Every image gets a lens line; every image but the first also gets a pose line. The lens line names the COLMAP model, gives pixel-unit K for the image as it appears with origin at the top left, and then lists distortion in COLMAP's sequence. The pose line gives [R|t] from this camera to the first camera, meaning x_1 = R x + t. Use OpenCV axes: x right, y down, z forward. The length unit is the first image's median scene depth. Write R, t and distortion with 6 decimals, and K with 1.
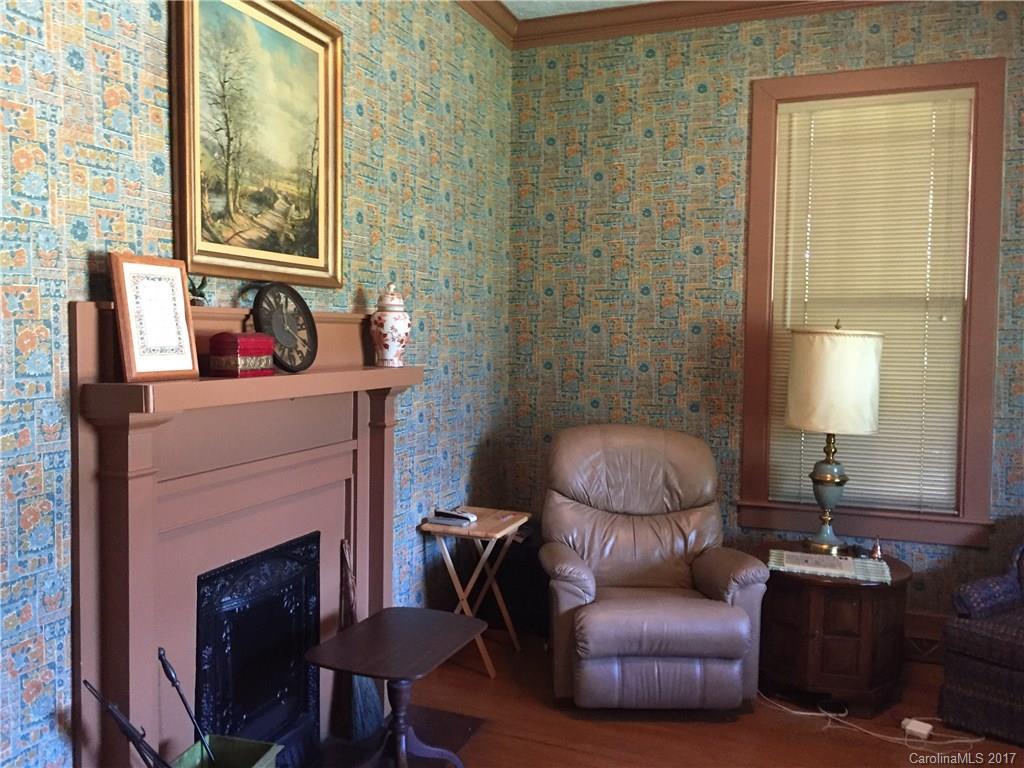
lens RADIAL K [[885.4, 0, 514.2], [0, 885.4, 380.3], [0, 0, 1]] dist [0.060644, -0.039390]
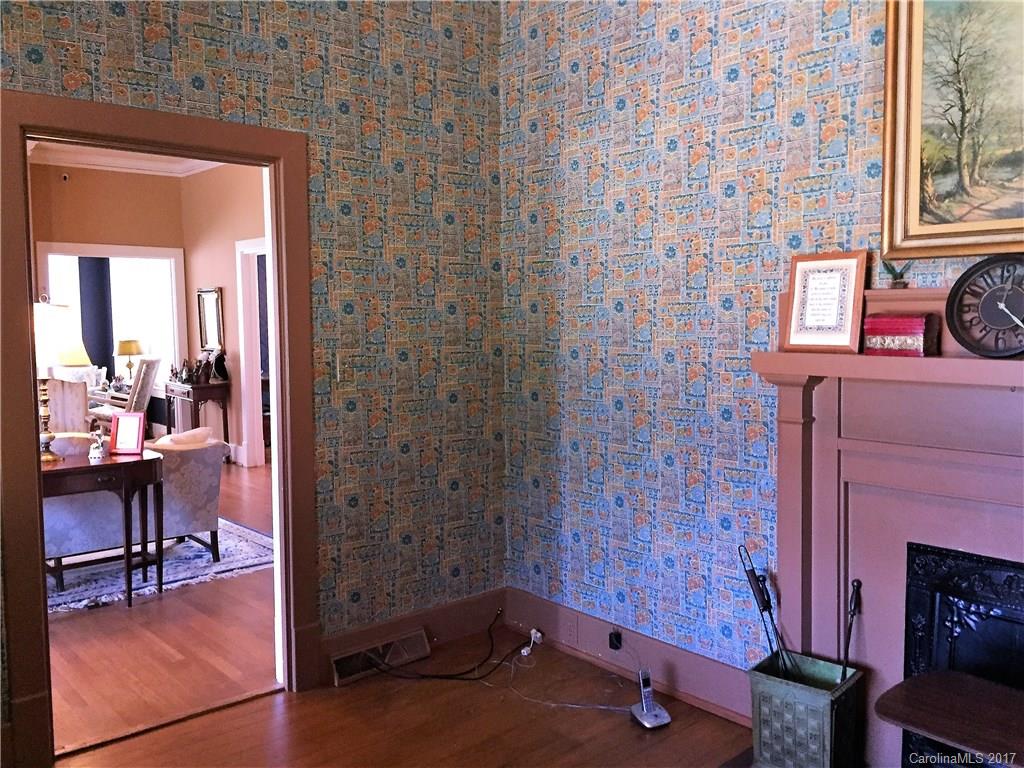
lens RADIAL K [[885.4, 0, 514.3], [0, 885.4, 385.3], [0, 0, 1]] dist [0.060644, -0.039390]
pose [[-0.474956, 0.055233, -0.878275, 0.799116], [-0.051113, 0.994612, 0.090190, -0.039440], [0.878524, 0.087727, -0.469574, 1.074101]]
